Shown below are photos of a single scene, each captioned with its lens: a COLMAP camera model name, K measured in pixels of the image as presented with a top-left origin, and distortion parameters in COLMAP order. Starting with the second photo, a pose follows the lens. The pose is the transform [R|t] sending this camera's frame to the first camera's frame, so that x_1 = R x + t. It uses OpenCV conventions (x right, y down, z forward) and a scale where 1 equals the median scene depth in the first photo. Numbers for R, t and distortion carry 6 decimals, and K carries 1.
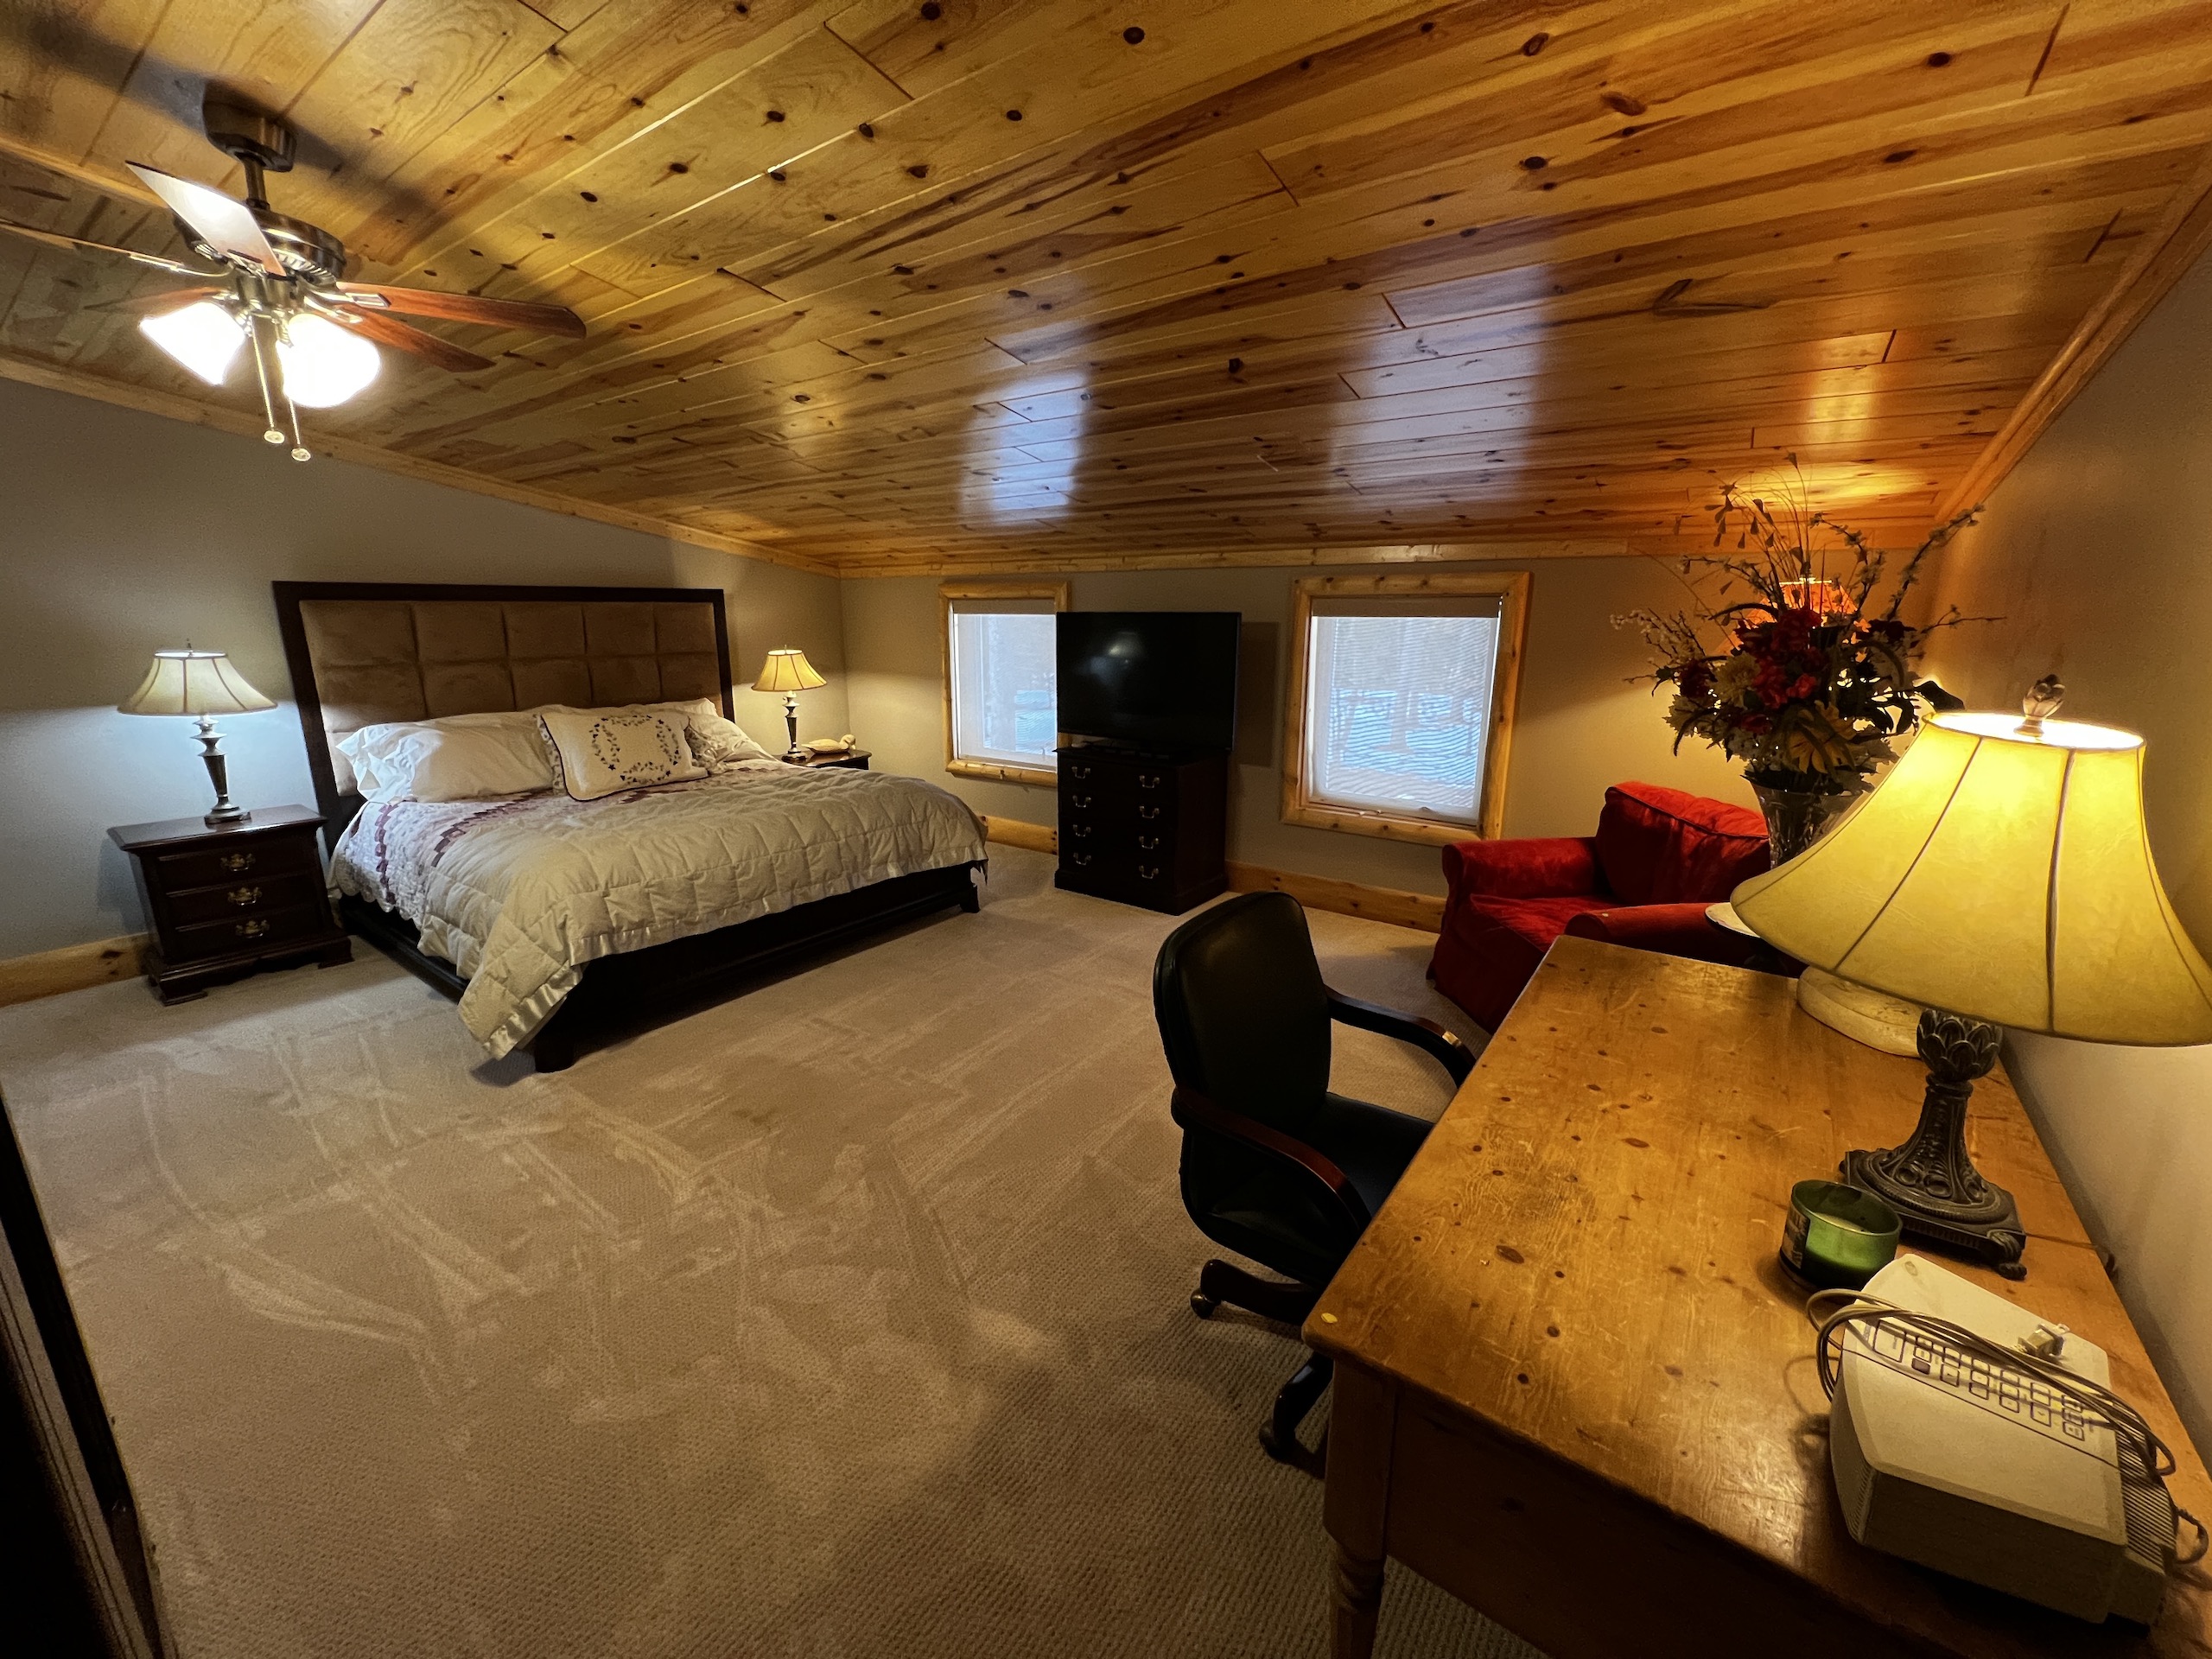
lens RADIAL K [[885.4, 0, 1089.8], [0, 885.4, 834.9], [0, 0, 1]] dist [-0.002003, 0.000924]
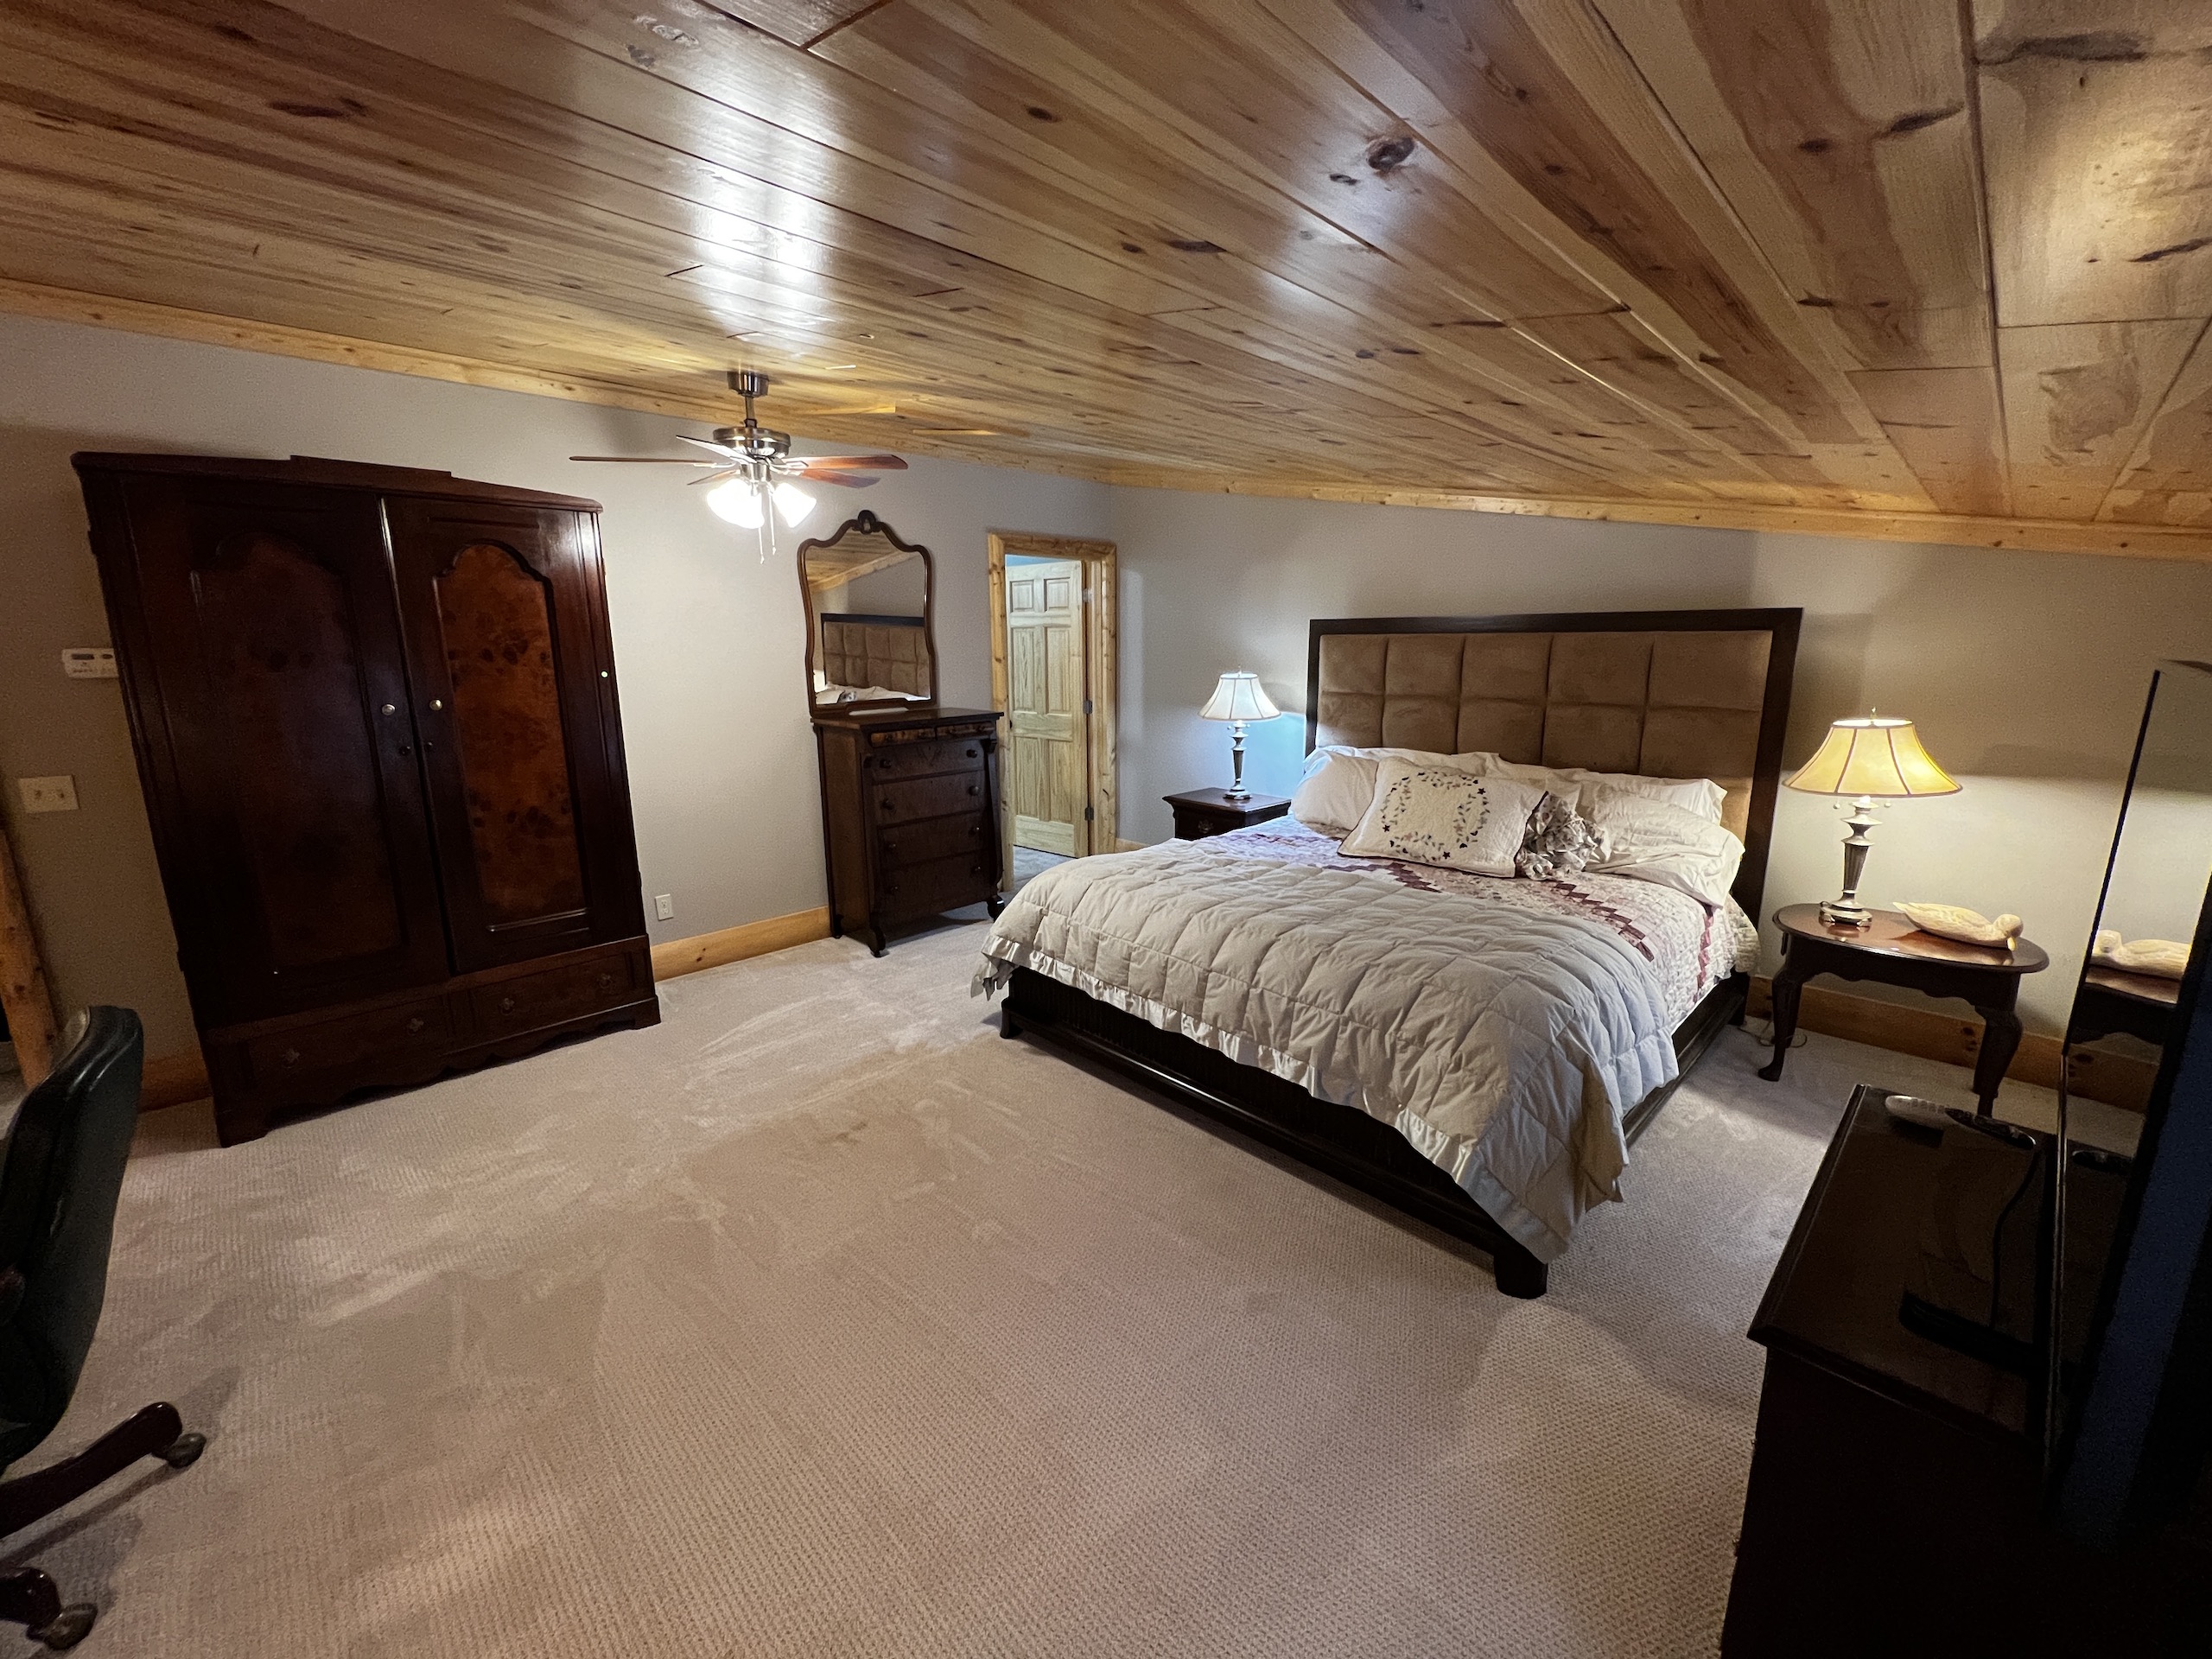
lens RADIAL K [[889.1, 0, 1091.2], [0, 889.1, 826.1], [0, 0, 1]] dist [-0.004406, 0.001943]
pose [[-0.154421, 0.208736, -0.965704, 0.320160], [-0.235636, 0.941441, 0.241172, -0.212139], [0.959495, 0.264797, -0.096192, 0.788853]]
